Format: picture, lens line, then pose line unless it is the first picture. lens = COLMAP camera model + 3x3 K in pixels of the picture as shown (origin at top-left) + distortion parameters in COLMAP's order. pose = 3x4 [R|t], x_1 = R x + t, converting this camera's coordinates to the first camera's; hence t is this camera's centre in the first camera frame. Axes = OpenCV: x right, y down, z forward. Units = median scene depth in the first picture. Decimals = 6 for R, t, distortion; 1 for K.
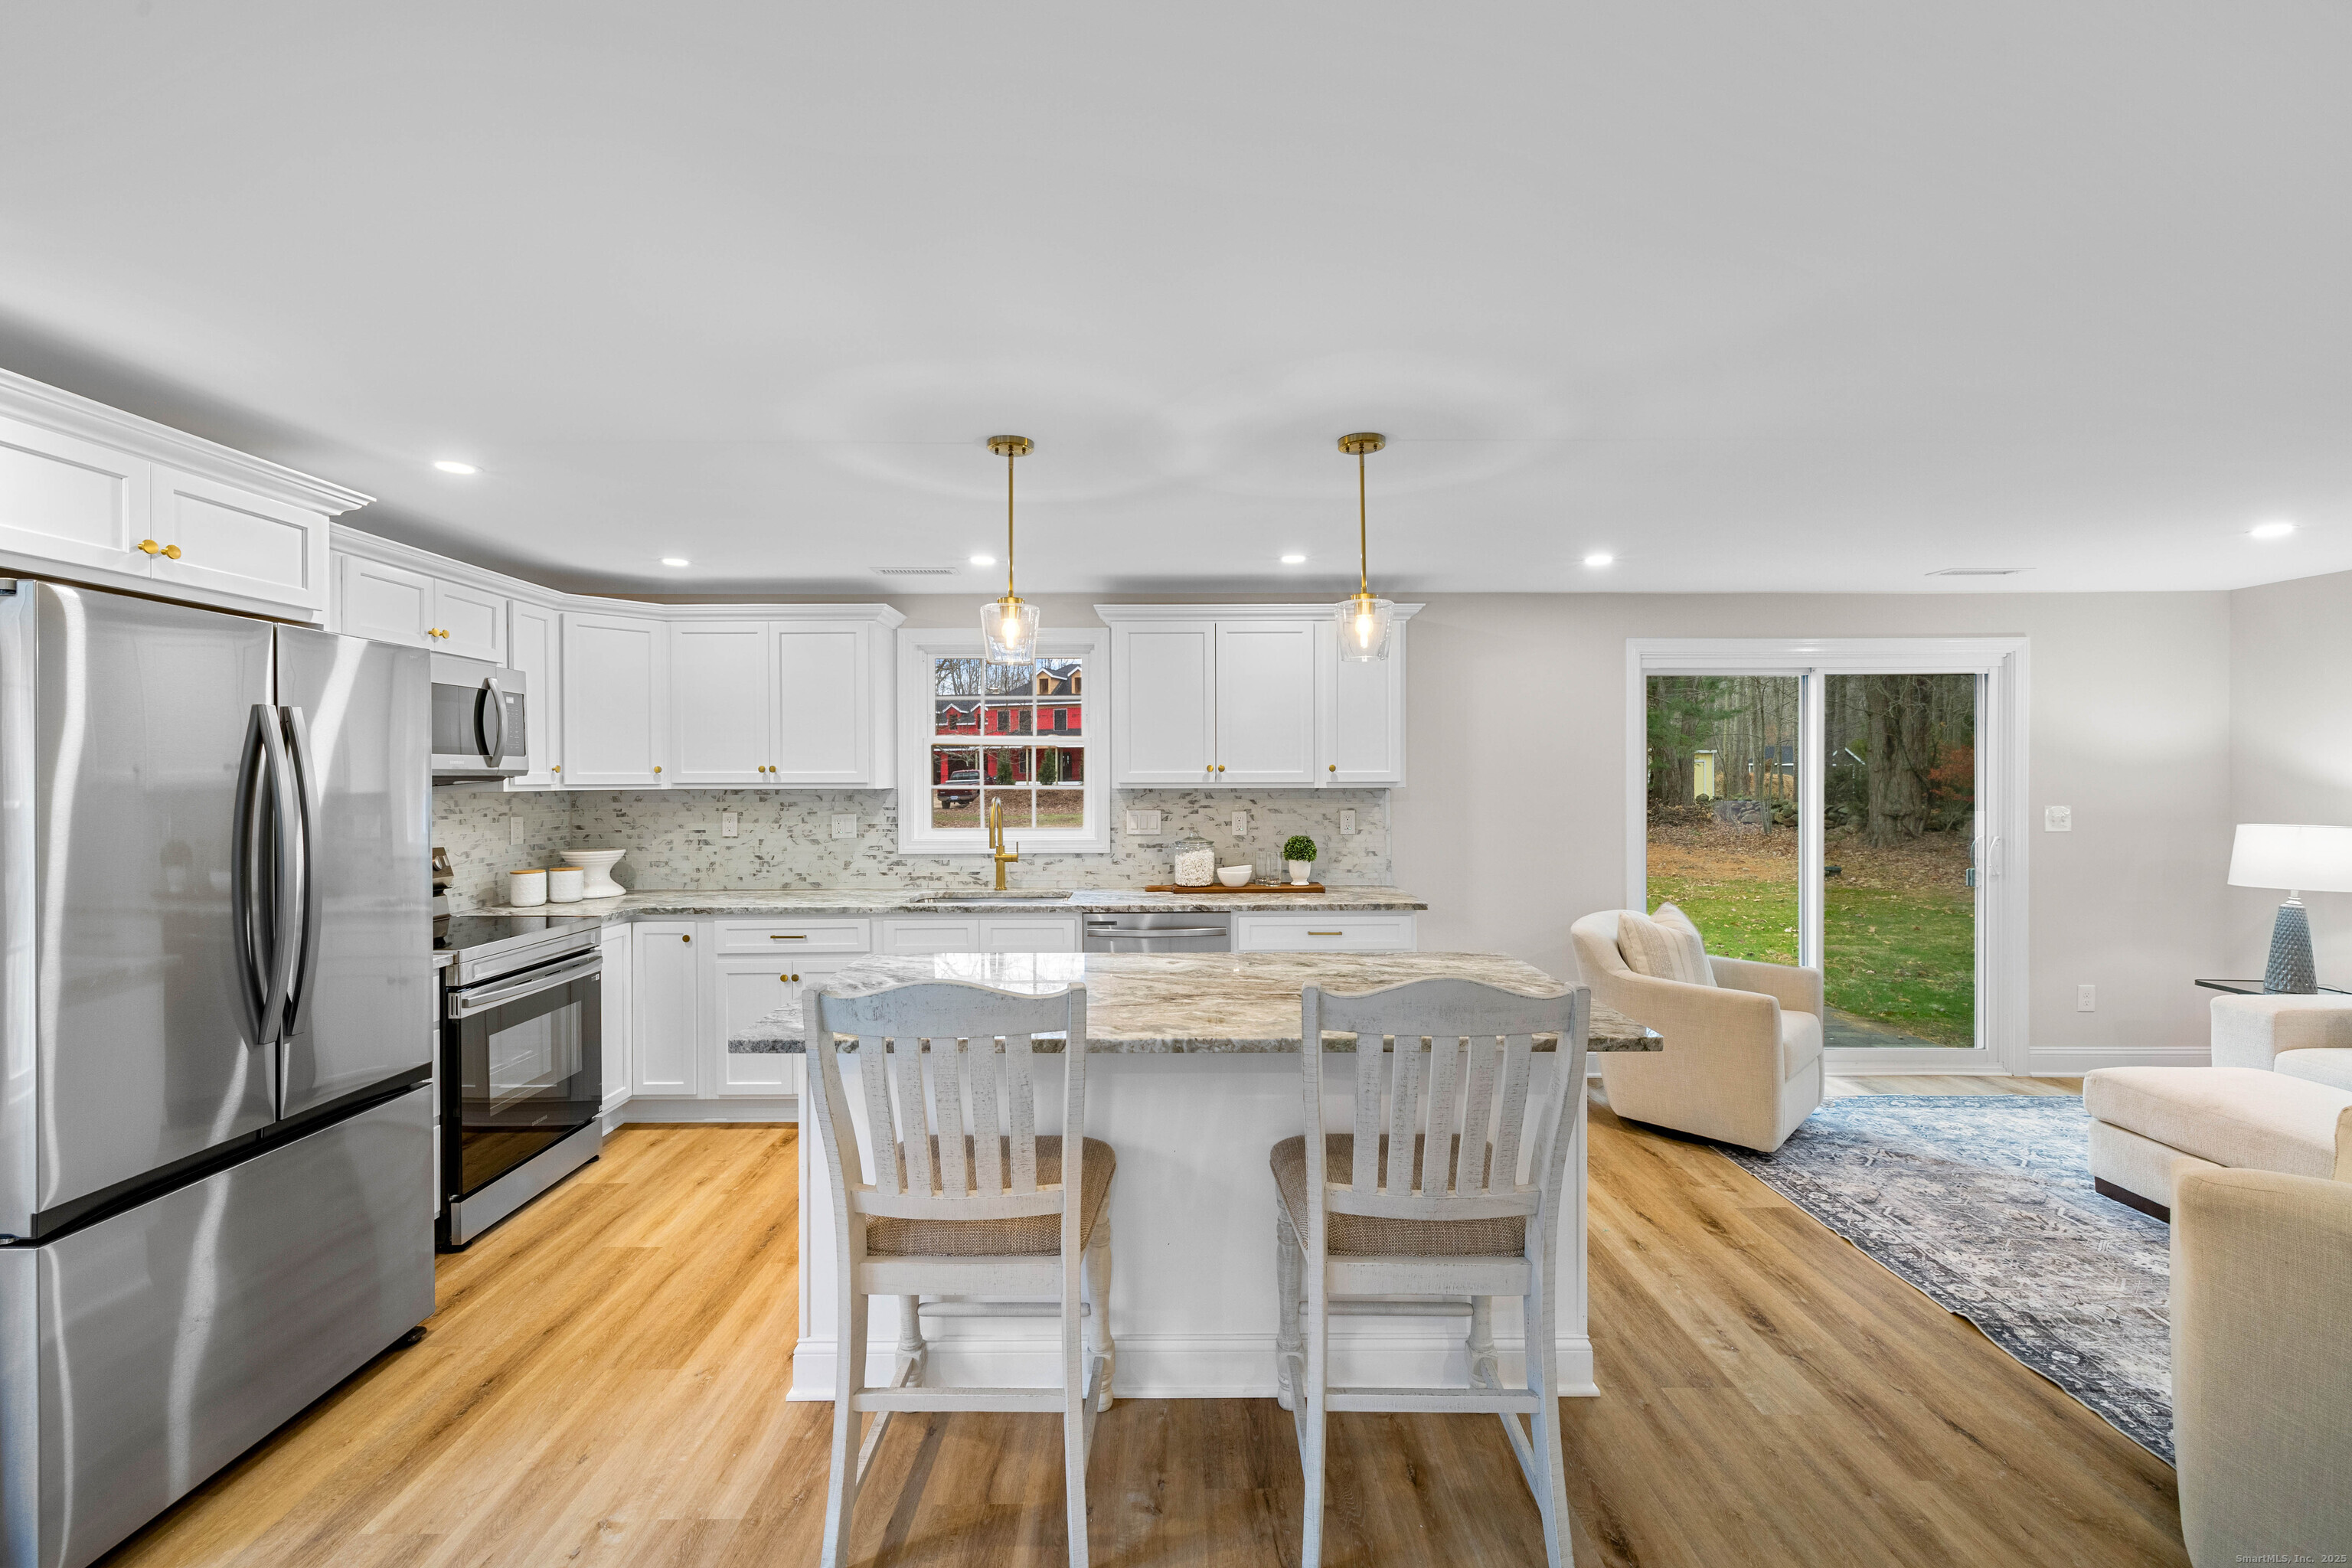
lens RADIAL K [[997.8, 0, 1169.0], [0, 997.8, 774.6], [0, 0, 1]] dist [-0.001882, 0.001425]
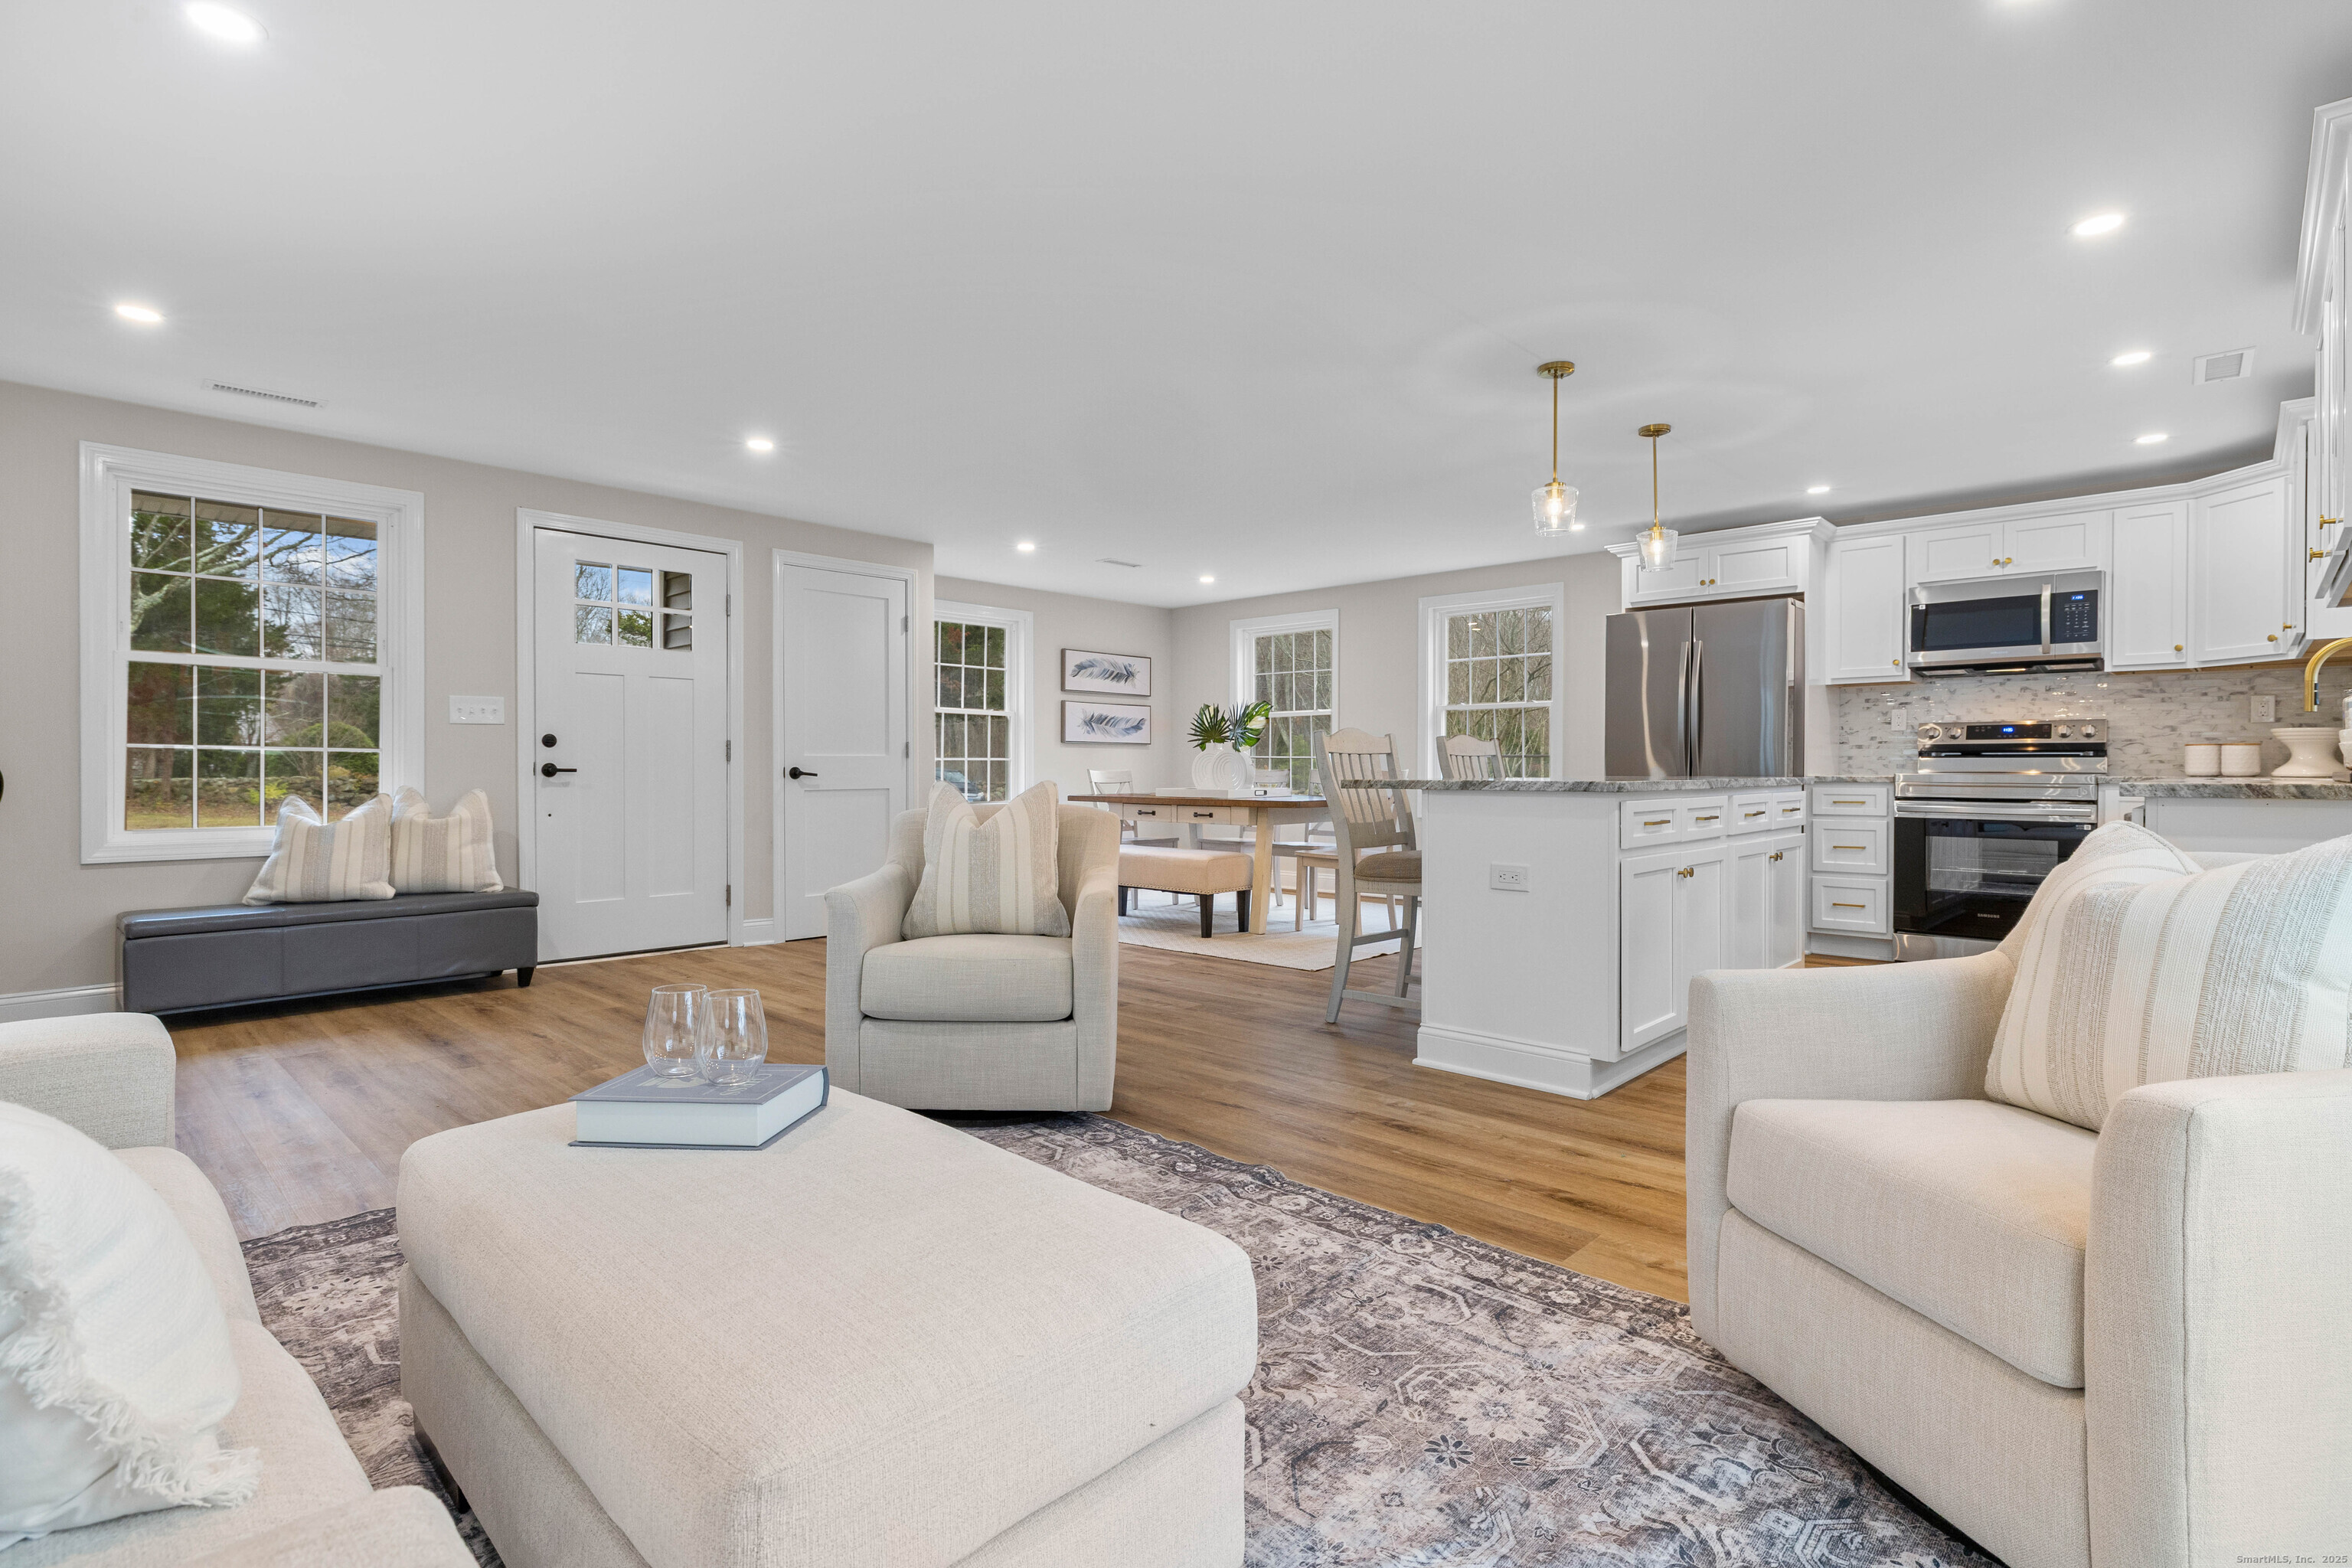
lens RADIAL K [[1116.9, 0, 1199.2], [0, 1116.9, 778.4], [0, 0, 1]] dist [-0.000048, 0.000435]
pose [[-0.678173, 0.012016, -0.734804, 0.992292], [0.003983, 0.999912, 0.012675, 0.115226], [0.734891, 0.005669, -0.678161, 1.028542]]
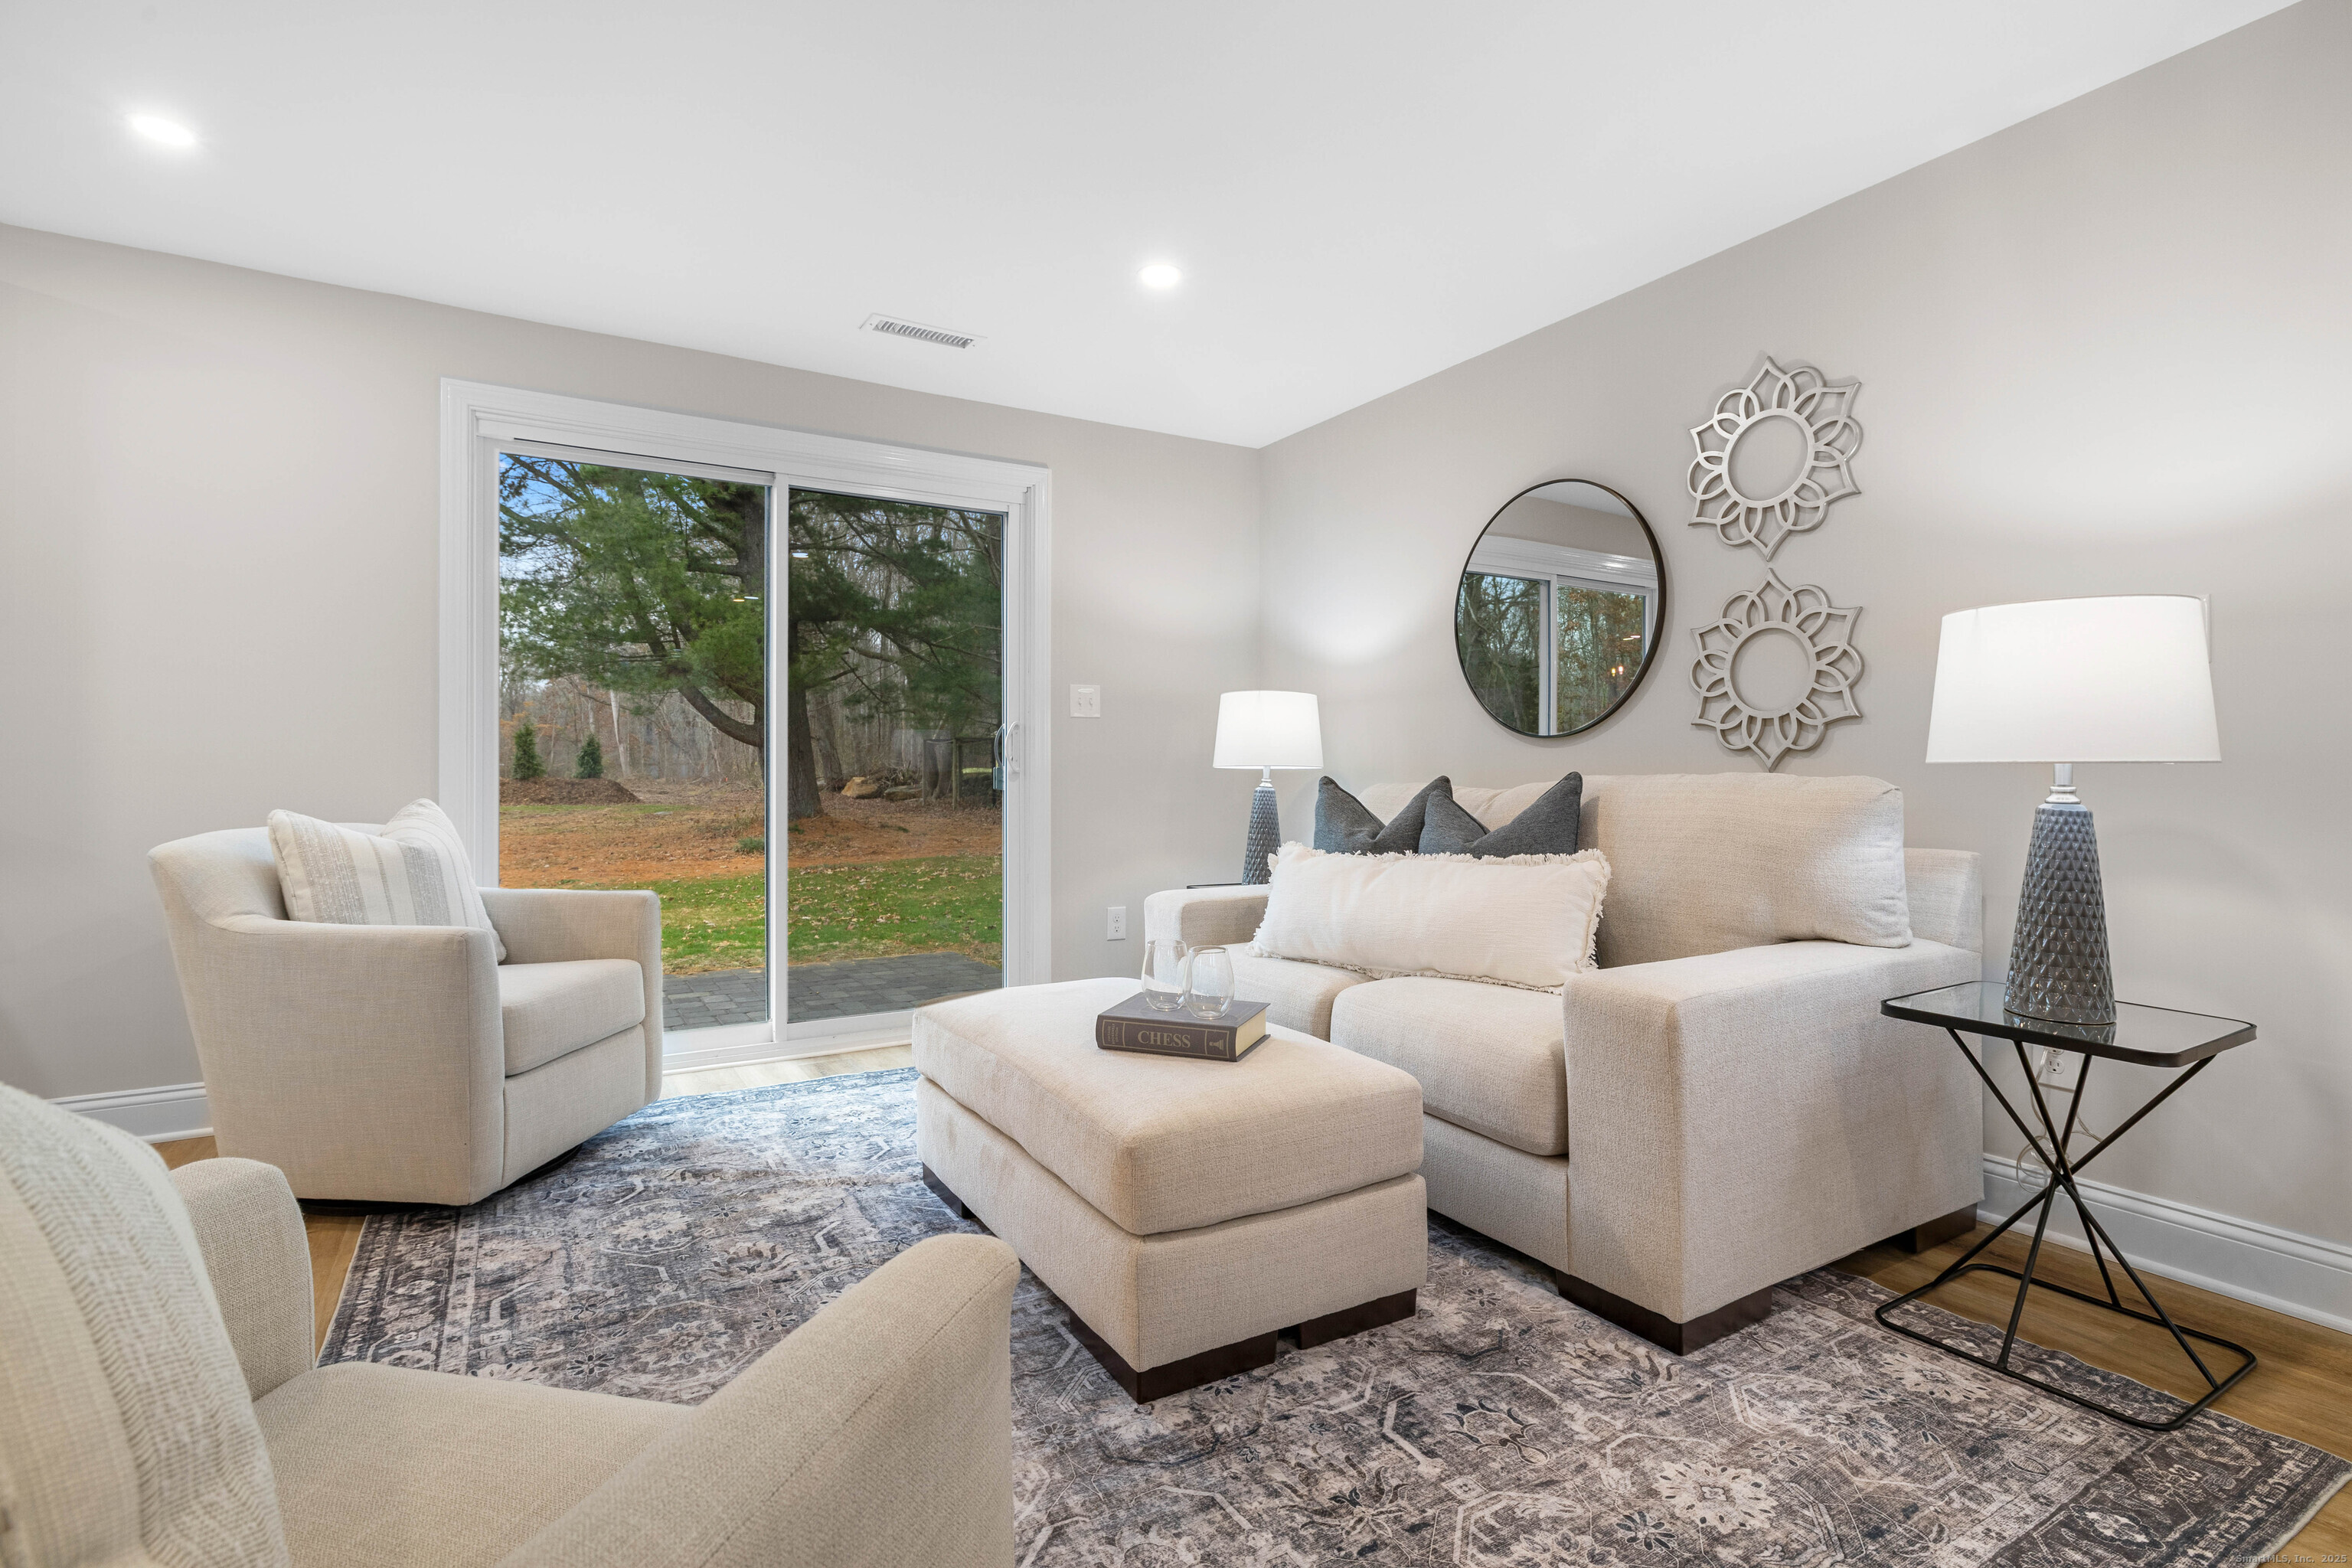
lens RADIAL K [[1116.9, 0, 1186.6], [0, 1116.9, 763.2], [0, 0, 1]] dist [-0.000048, 0.000435]
pose [[0.855951, 0.008147, 0.516992, 0.568142], [-0.003856, 0.999949, -0.009373, 0.116523], [-0.517042, 0.006030, 0.855939, 0.215658]]
